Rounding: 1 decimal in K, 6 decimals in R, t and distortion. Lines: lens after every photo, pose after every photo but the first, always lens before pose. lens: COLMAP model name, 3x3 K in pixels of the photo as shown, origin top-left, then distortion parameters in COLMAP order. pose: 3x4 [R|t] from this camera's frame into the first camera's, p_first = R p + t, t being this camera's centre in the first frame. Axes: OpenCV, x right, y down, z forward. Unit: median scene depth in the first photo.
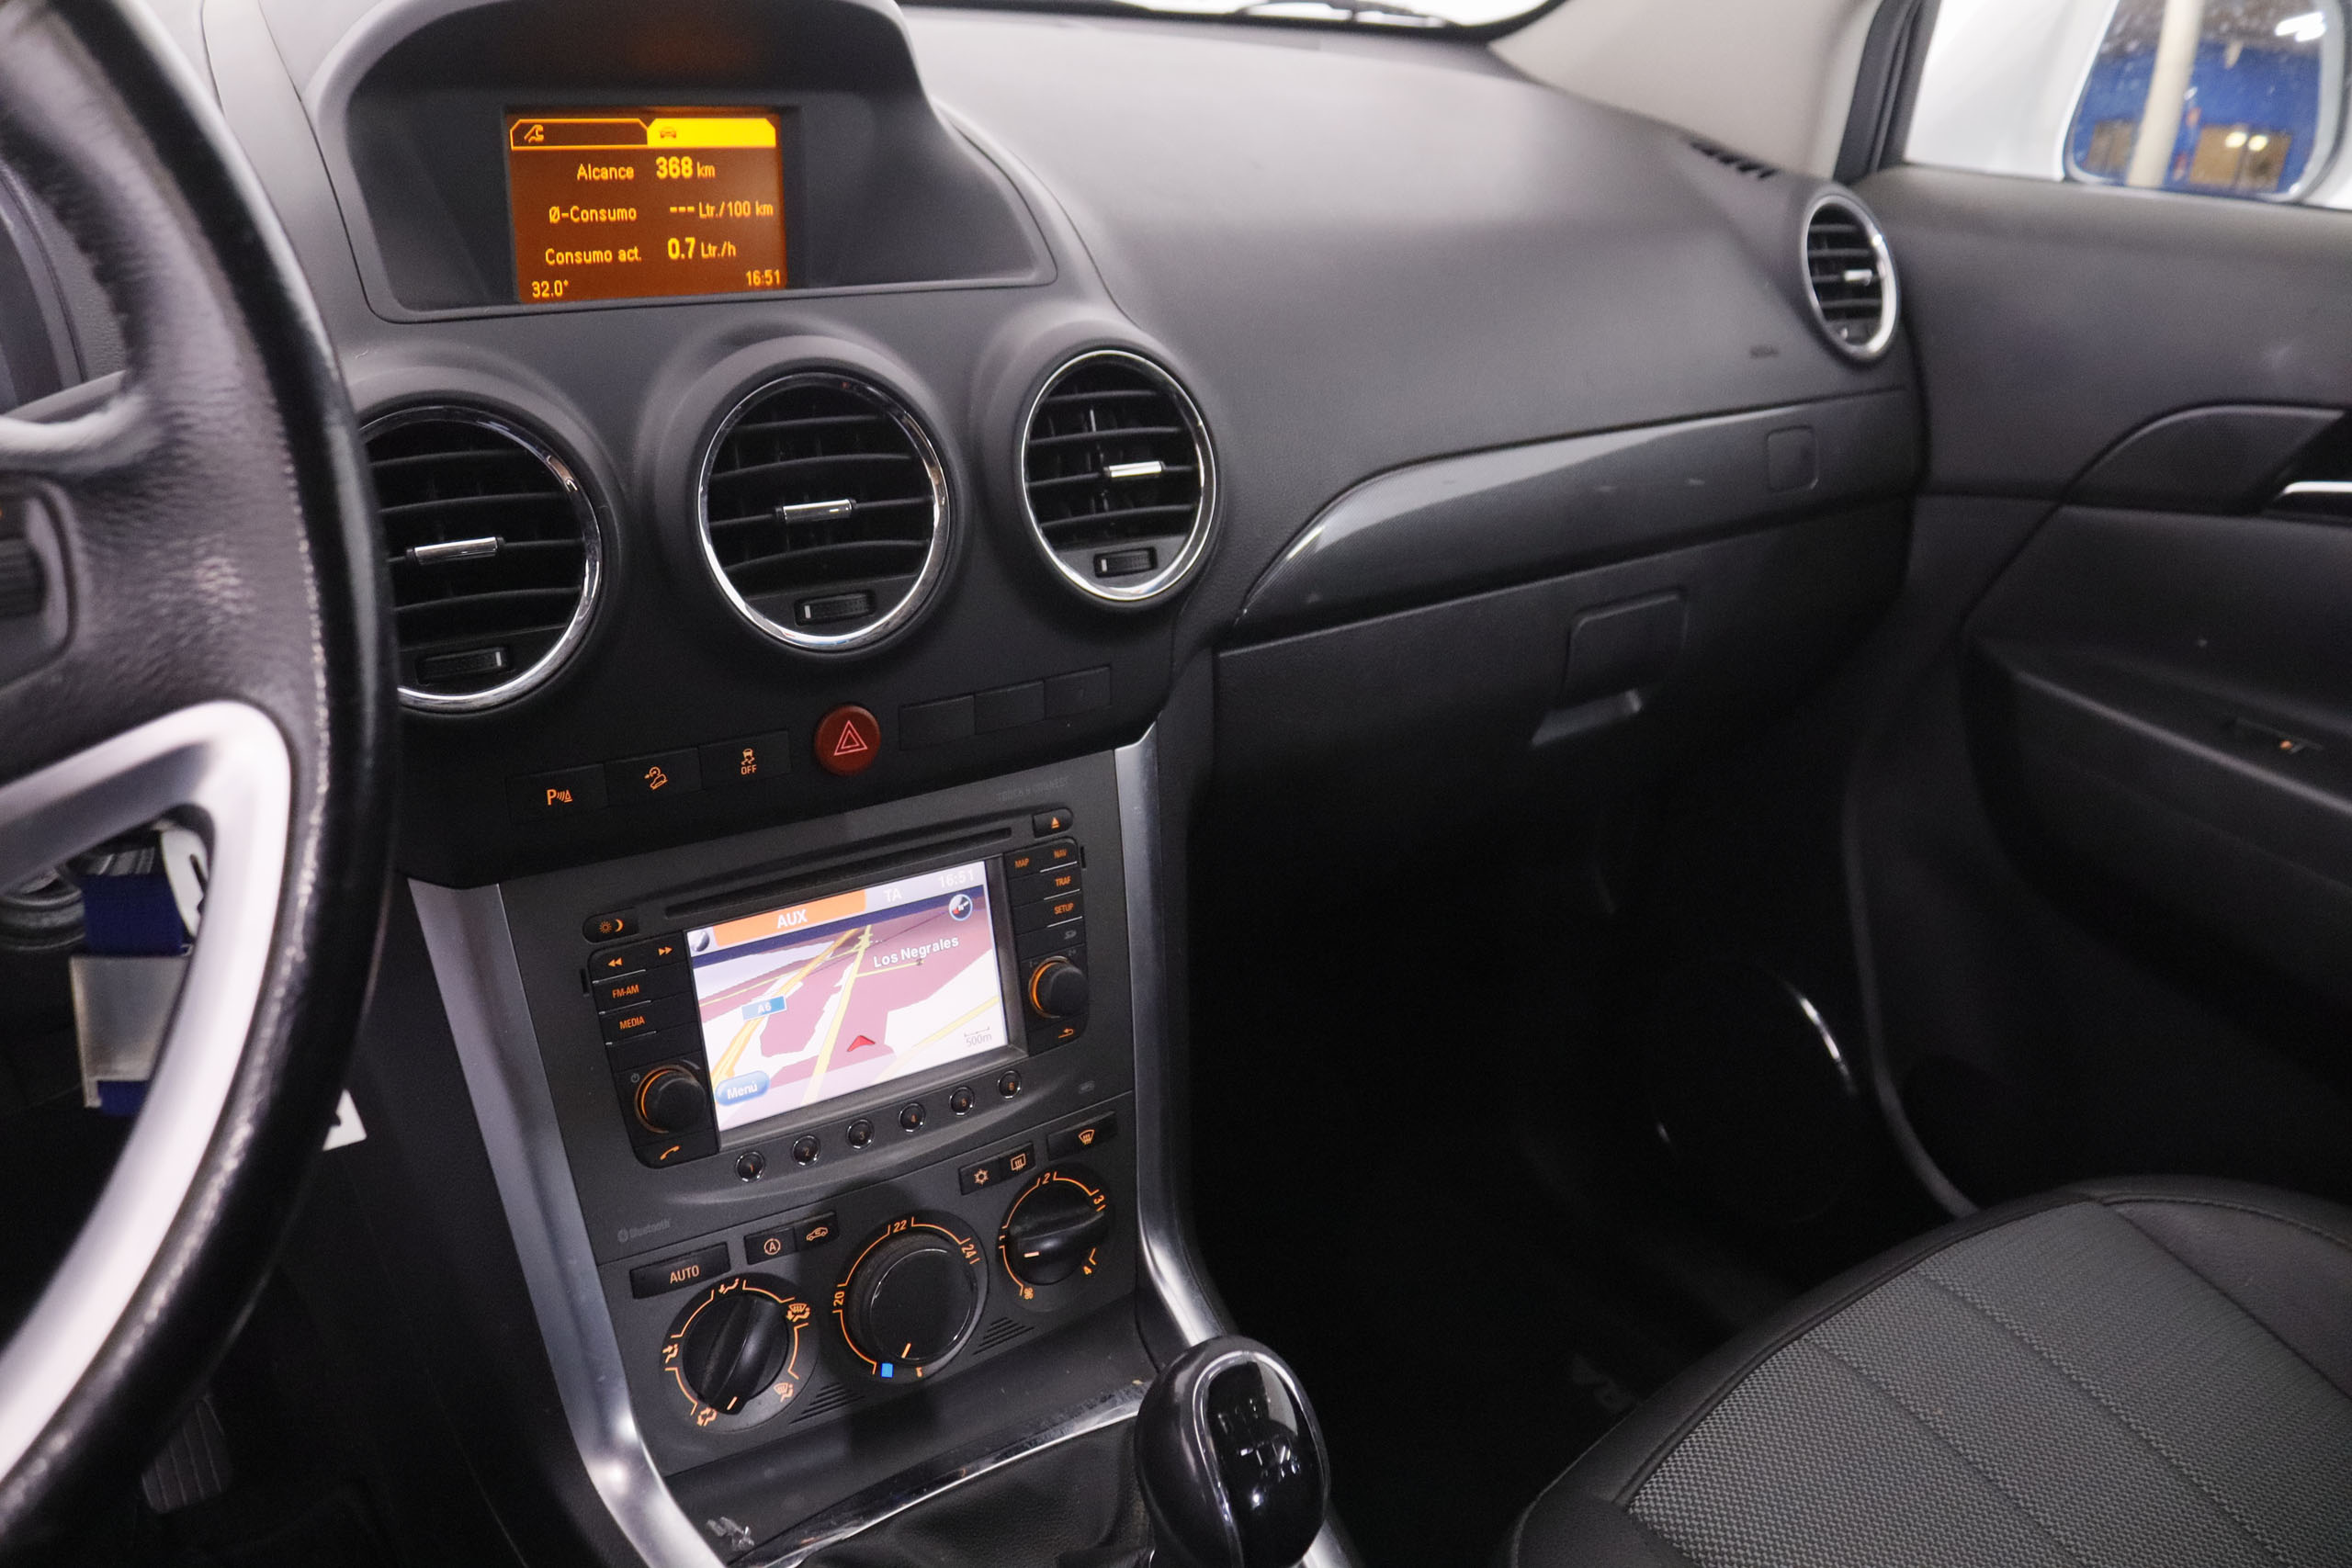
lens RADIAL K [[1968.3, 0, 1179.8], [0, 1968.3, 758.2], [0, 0, 1]] dist [-0.140402, 0.092728]
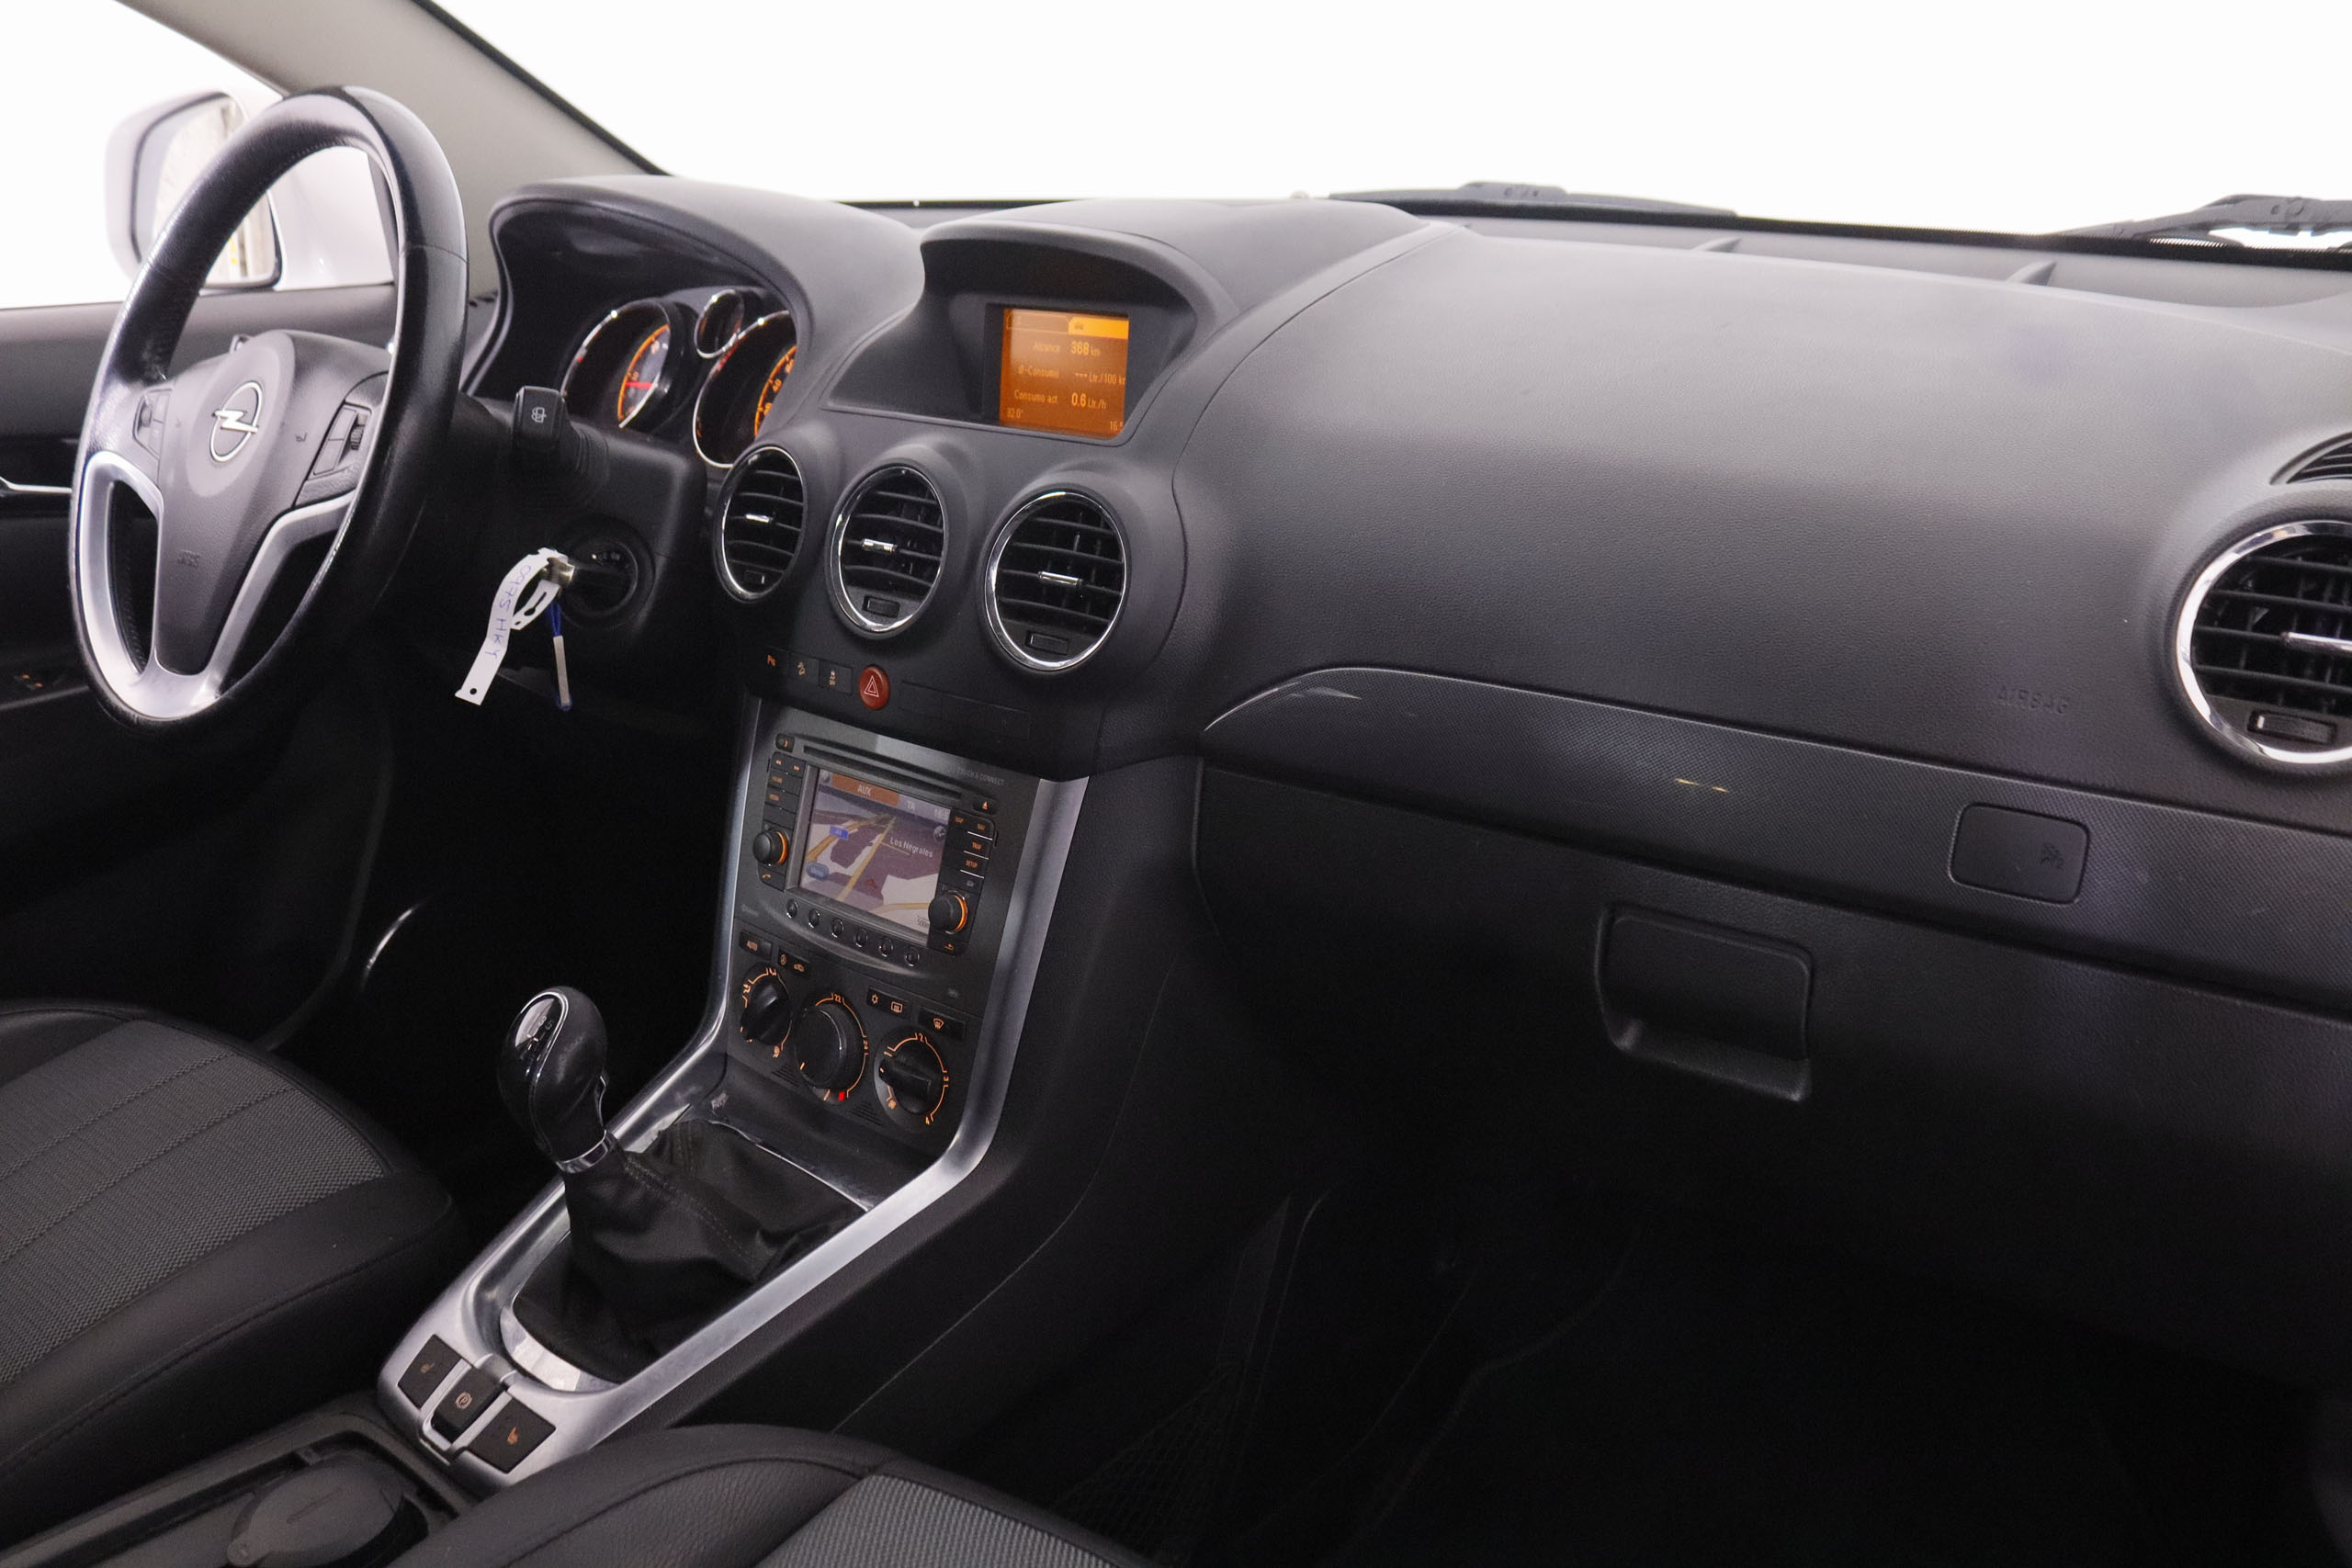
lens RADIAL K [[2184.1, 0, 1180.1], [0, 2184.1, 800.9], [0, 0, 1]] dist [-0.071377, 0.000000]
pose [[0.174505, 0.245460, -0.953571, 1.510209], [-0.347083, 0.921605, 0.173715, -0.302588], [0.921456, 0.300654, 0.246020, 0.752508]]
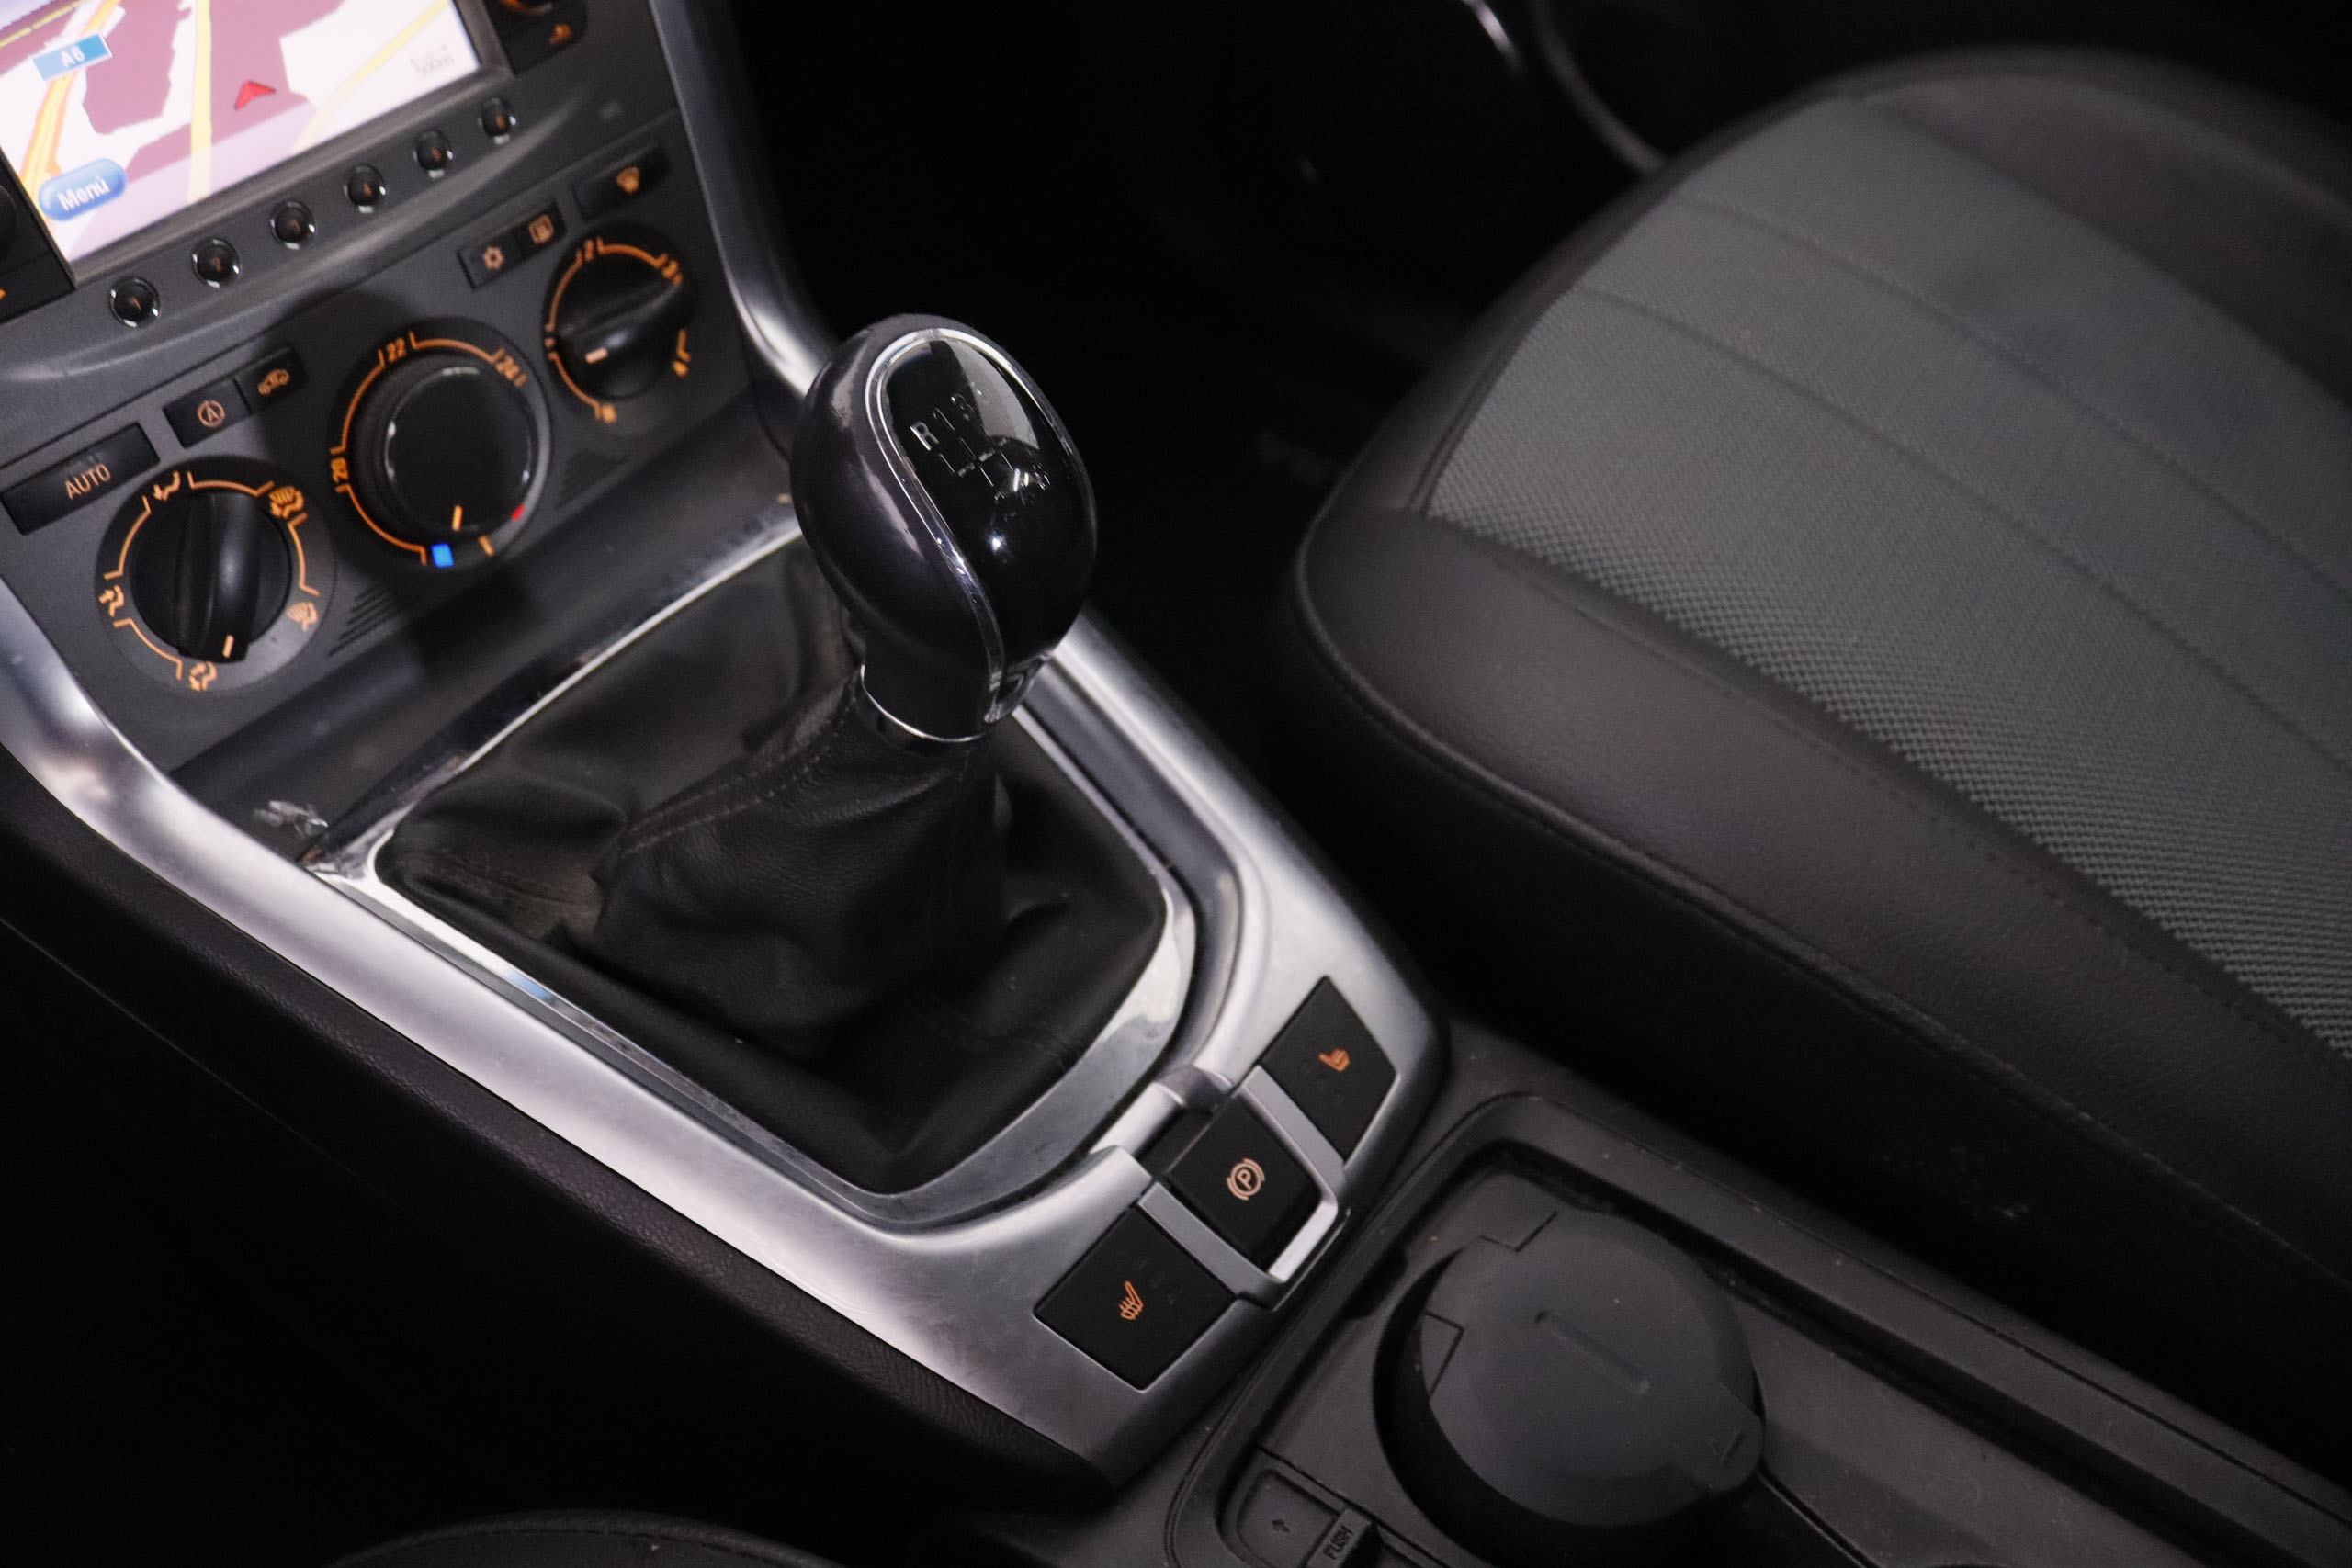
lens RADIAL K [[1968.3, 0, 1189.0], [0, 1968.3, 778.8], [0, 0, 1]] dist [-0.140402, 0.092728]
pose [[0.953962, -0.257086, 0.154476, -0.018182], [0.174479, 0.894614, 0.411368, 0.141314], [-0.243953, -0.365477, 0.898284, 0.254010]]
